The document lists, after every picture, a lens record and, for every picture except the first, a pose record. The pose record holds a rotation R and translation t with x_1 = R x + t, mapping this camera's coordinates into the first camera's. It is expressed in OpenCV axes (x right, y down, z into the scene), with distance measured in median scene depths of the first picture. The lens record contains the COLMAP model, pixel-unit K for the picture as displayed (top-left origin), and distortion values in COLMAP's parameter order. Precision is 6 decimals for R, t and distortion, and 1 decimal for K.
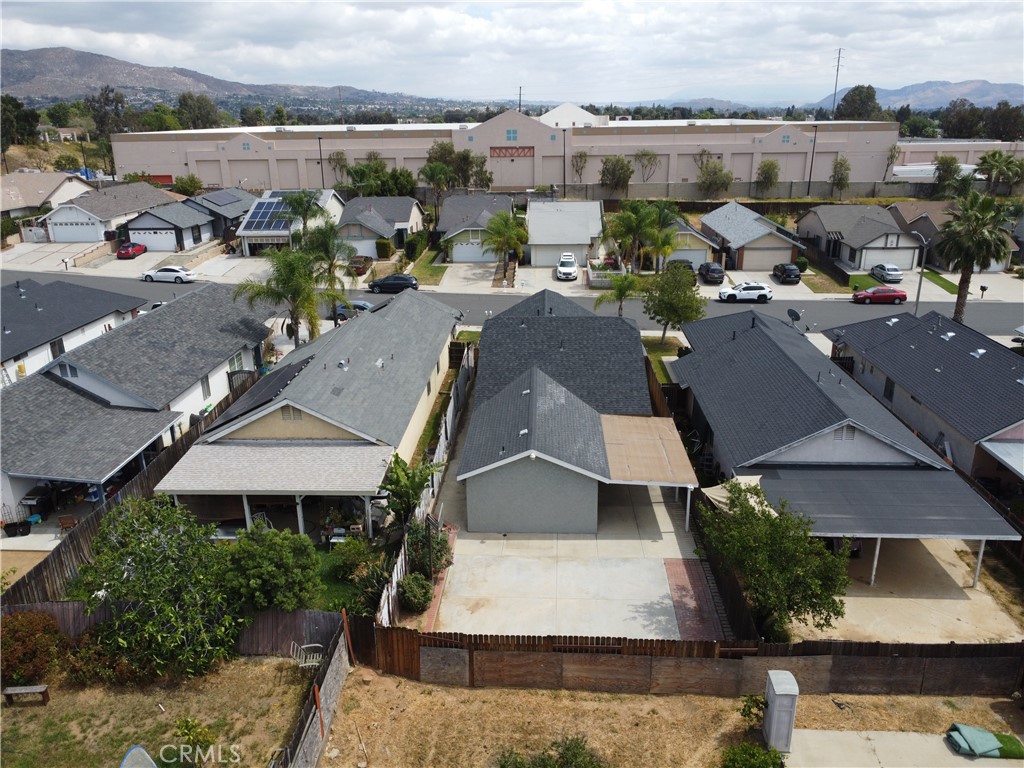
lens RADIAL K [[782.8, 0, 511.8], [0, 782.8, 384.4], [0, 0, 1]] dist [0.001479, 0.000569]
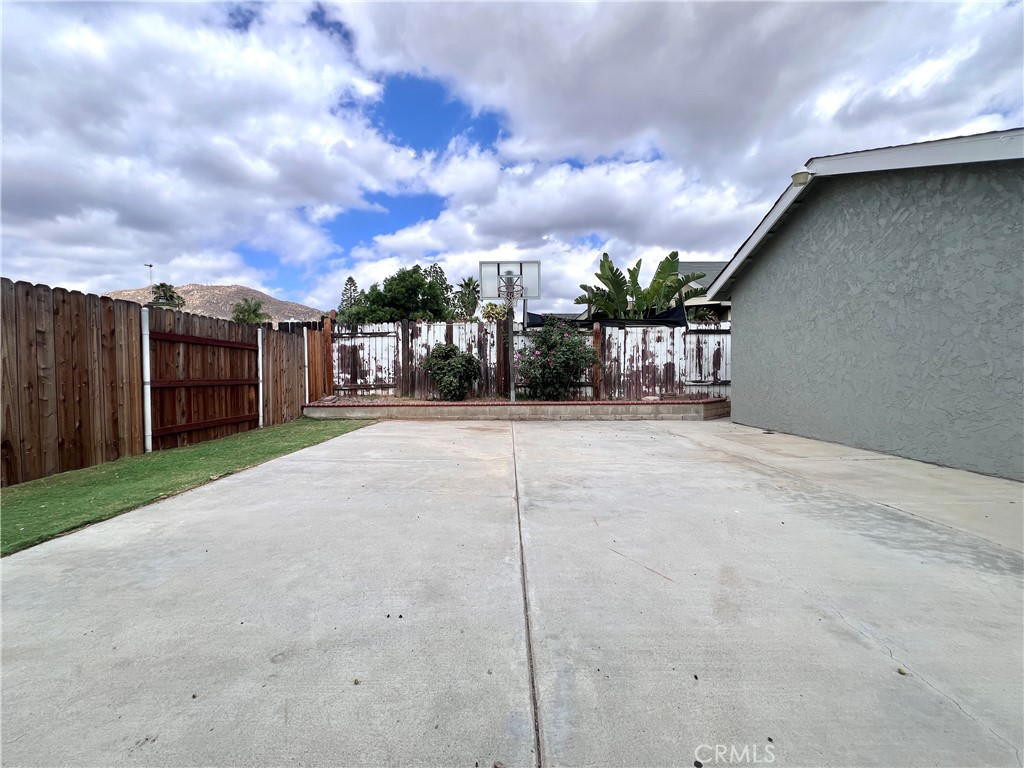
lens RADIAL K [[407.6, 0, 512.6], [0, 407.6, 392.0], [0, 0, 1]] dist [0.004133, 0.000039]
pose [[0.053888, 0.046493, -0.997464, 0.198922], [-0.320988, 0.946704, 0.026786, 0.211331], [0.945549, 0.318731, 0.065940, 0.853311]]
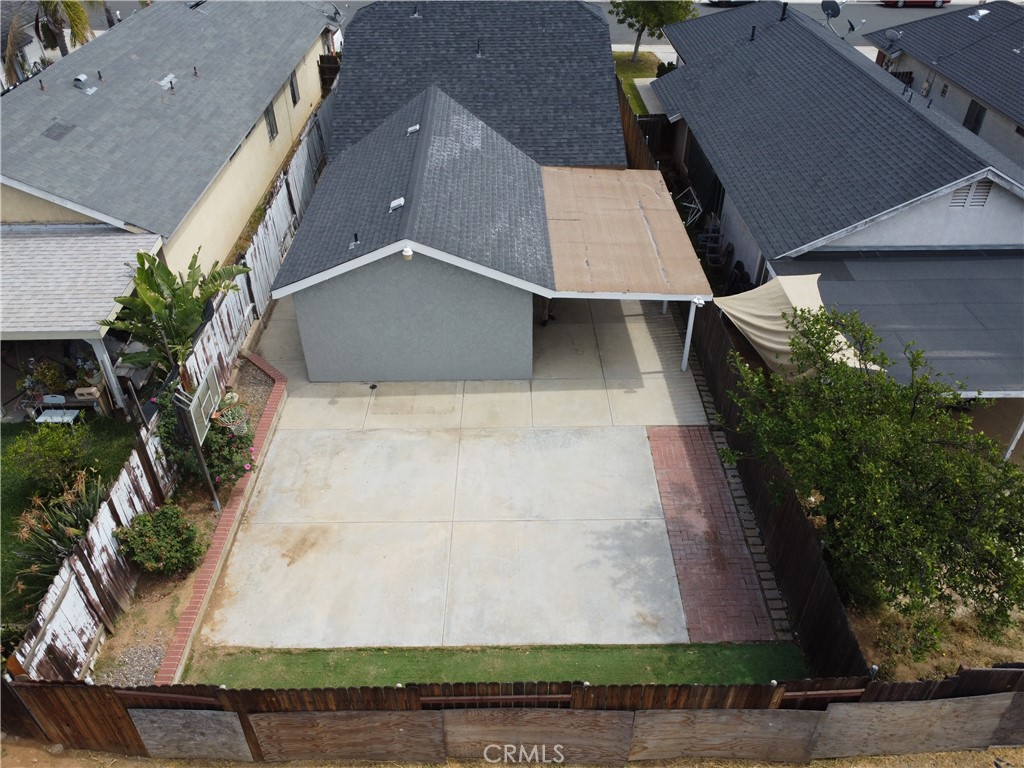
lens RADIAL K [[782.8, 0, 509.7], [0, 782.8, 385.3], [0, 0, 1]] dist [0.001479, 0.000569]
pose [[0.998193, -0.031370, 0.051258, 0.062125], [0.014065, 0.951204, 0.308241, 0.014611], [-0.058426, -0.306963, 0.949926, 0.446119]]
